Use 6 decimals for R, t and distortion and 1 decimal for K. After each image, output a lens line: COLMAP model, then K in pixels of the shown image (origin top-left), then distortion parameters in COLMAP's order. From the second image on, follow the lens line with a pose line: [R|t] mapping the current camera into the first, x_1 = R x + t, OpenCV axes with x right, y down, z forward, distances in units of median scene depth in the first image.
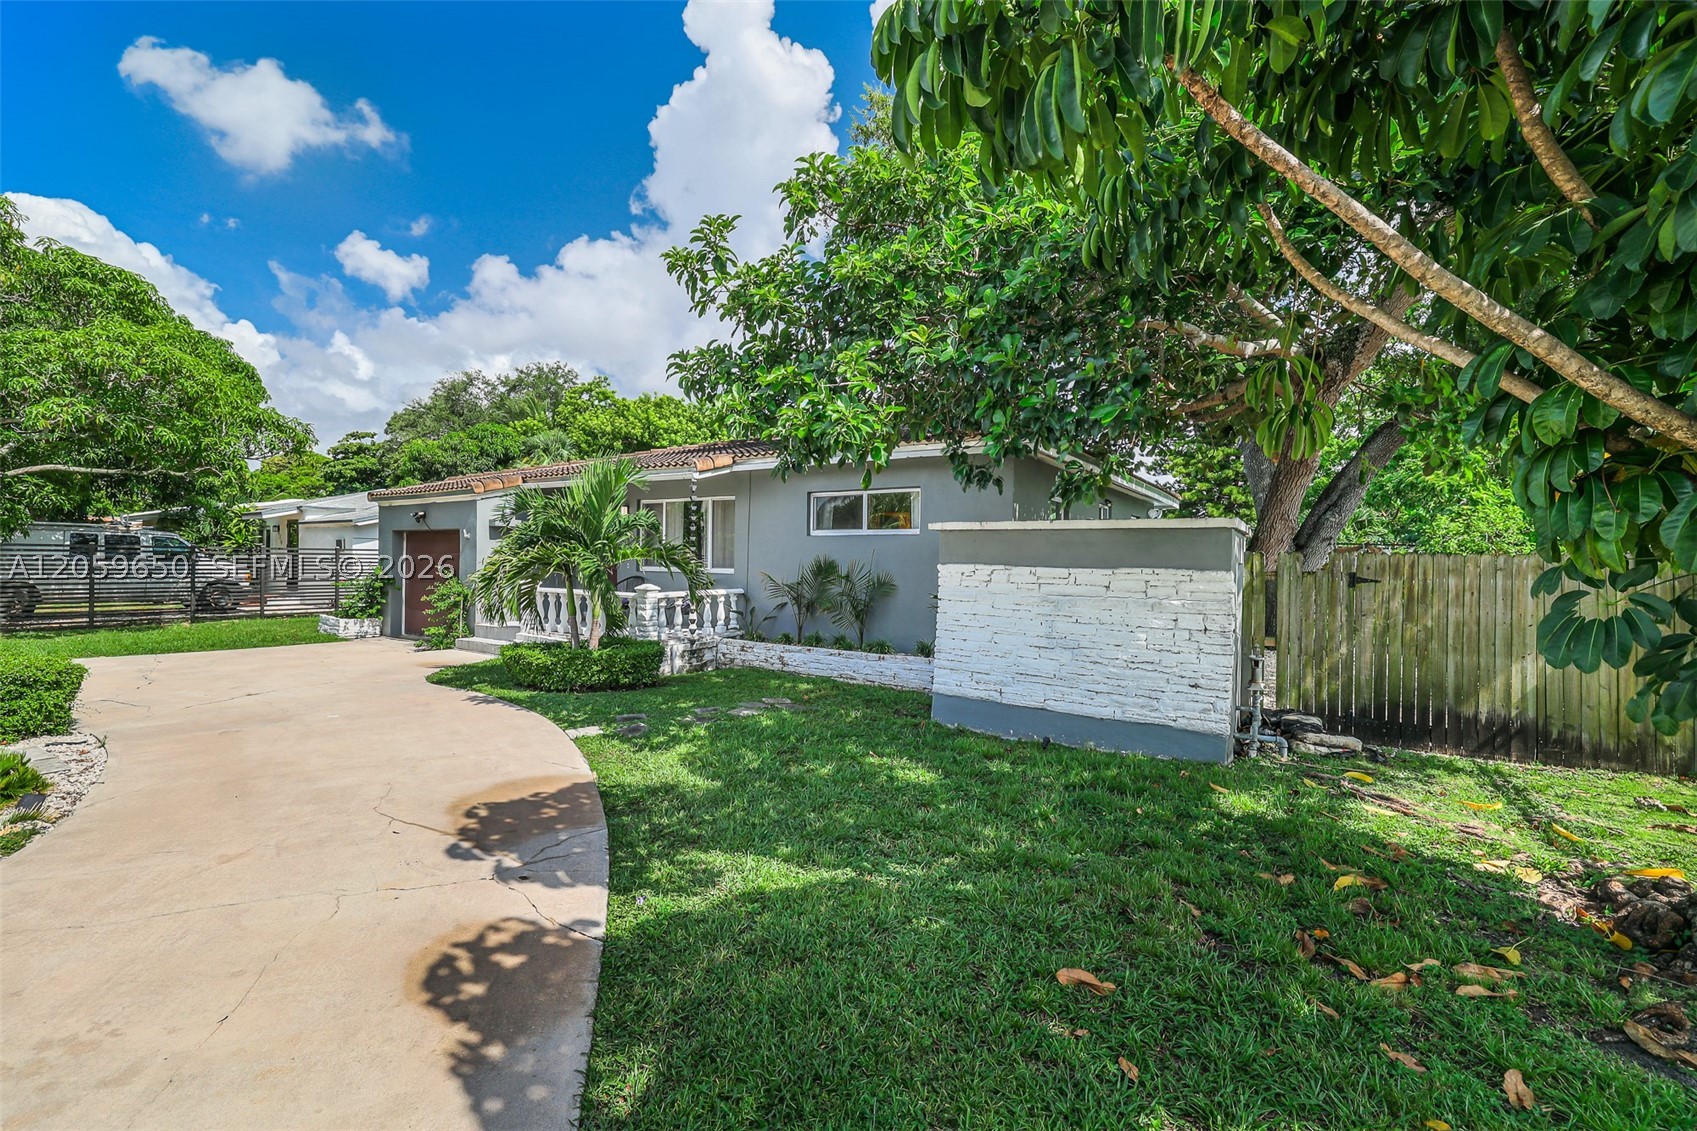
lens RADIAL K [[717.1, 0, 840.7], [0, 717.1, 566.1], [0, 0, 1]] dist [0.000542, -0.000539]
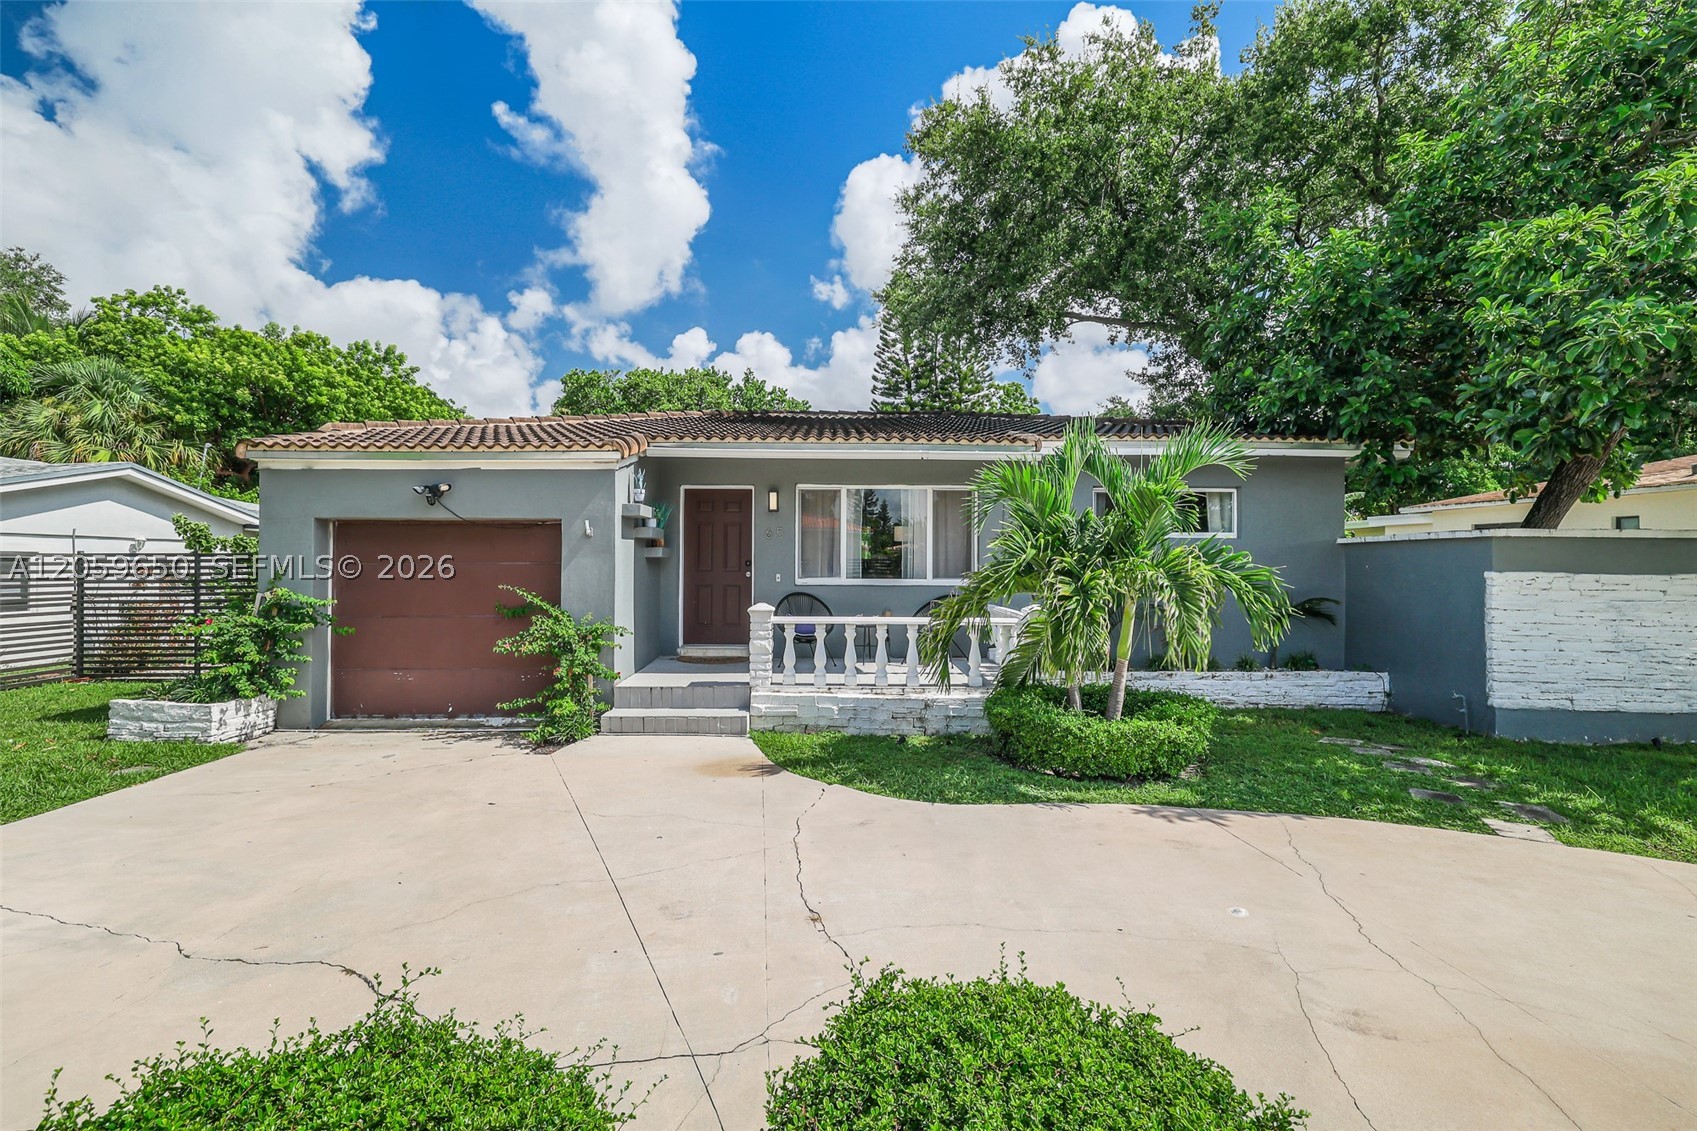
lens RADIAL K [[717.1, 0, 848.4], [0, 717.1, 560.3], [0, 0, 1]] dist [0.000542, -0.000539]
pose [[0.832672, -0.007583, 0.553715, -0.894871], [0.011854, 0.999921, -0.004132, -0.020148], [-0.553640, 0.010005, 0.832696, 0.553783]]
